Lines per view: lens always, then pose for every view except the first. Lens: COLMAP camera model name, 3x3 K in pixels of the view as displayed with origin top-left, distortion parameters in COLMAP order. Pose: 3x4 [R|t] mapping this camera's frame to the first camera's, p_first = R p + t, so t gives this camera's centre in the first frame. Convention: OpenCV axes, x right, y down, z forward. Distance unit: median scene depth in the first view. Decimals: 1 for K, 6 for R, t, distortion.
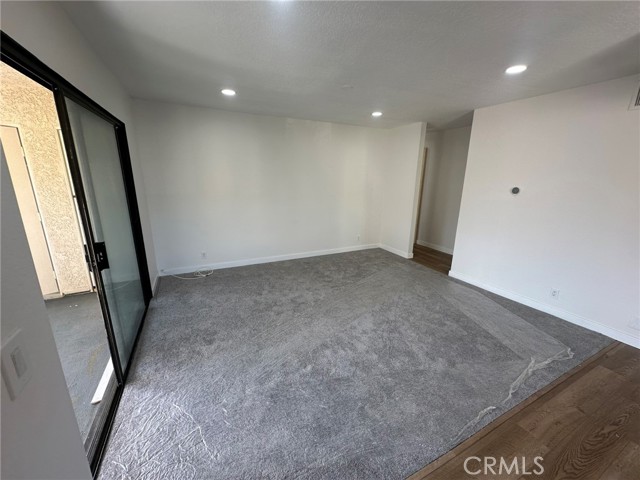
lens RADIAL K [[254.6, 0, 319.4], [0, 254.6, 239.8], [0, 0, 1]] dist [-0.000175, 0.000218]
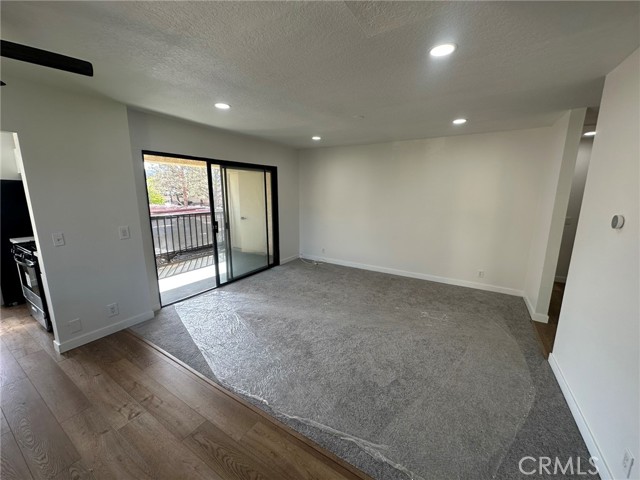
lens RADIAL K [[254.6, 0, 319.4], [0, 254.6, 239.8], [0, 0, 1]] dist [-0.000175, 0.000218]
pose [[0.535280, 0.146215, -0.831924, 0.789299], [-0.209047, 0.977196, 0.037242, -0.051102], [0.818398, 0.153976, 0.553639, 0.237155]]
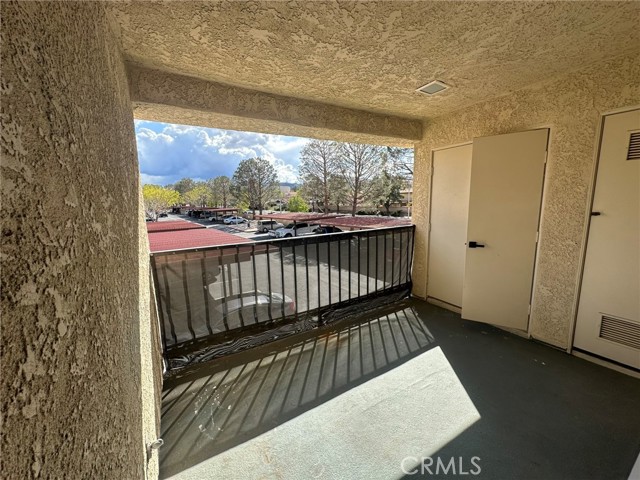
lens RADIAL K [[254.6, 0, 319.4], [0, 254.6, 239.8], [0, 0, 1]] dist [-0.000175, 0.000218]
pose [[0.069642, 0.138786, -0.987871, -0.312776], [-0.217378, 0.968589, 0.120752, -0.025310], [0.973600, 0.206332, 0.097623, 0.225787]]
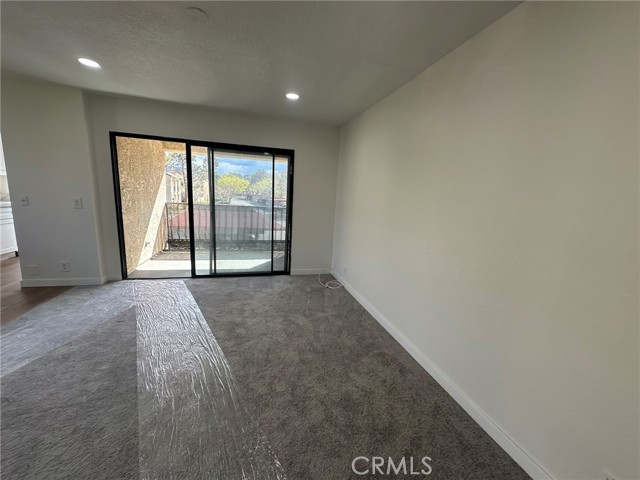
lens RADIAL K [[254.6, 0, 319.4], [0, 254.6, 239.8], [0, 0, 1]] dist [-0.000175, 0.000218]
pose [[-0.188088, 0.141213, -0.971948, 0.539418], [-0.302051, 0.933332, 0.194054, -0.231958], [0.934552, 0.330077, -0.132895, 1.154973]]
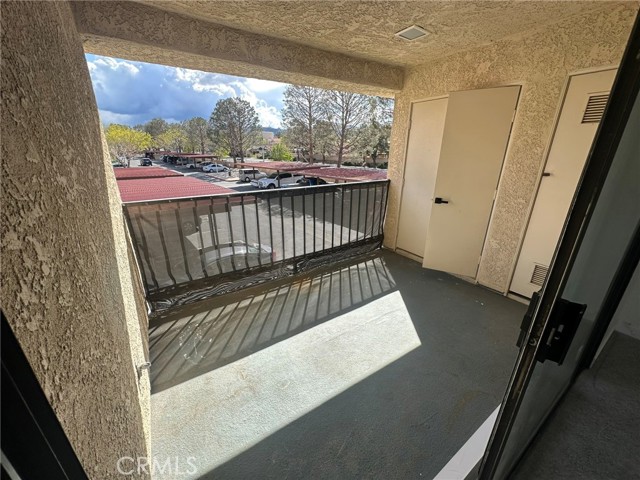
lens RADIAL K [[254.6, 0, 319.4], [0, 254.6, 239.8], [0, 0, 1]] dist [-0.000175, 0.000218]
pose [[0.123336, 0.322852, -0.938379, -0.274129], [-0.244555, 0.926324, 0.286561, -0.044134], [0.961759, 0.194142, 0.193204, 0.254130]]
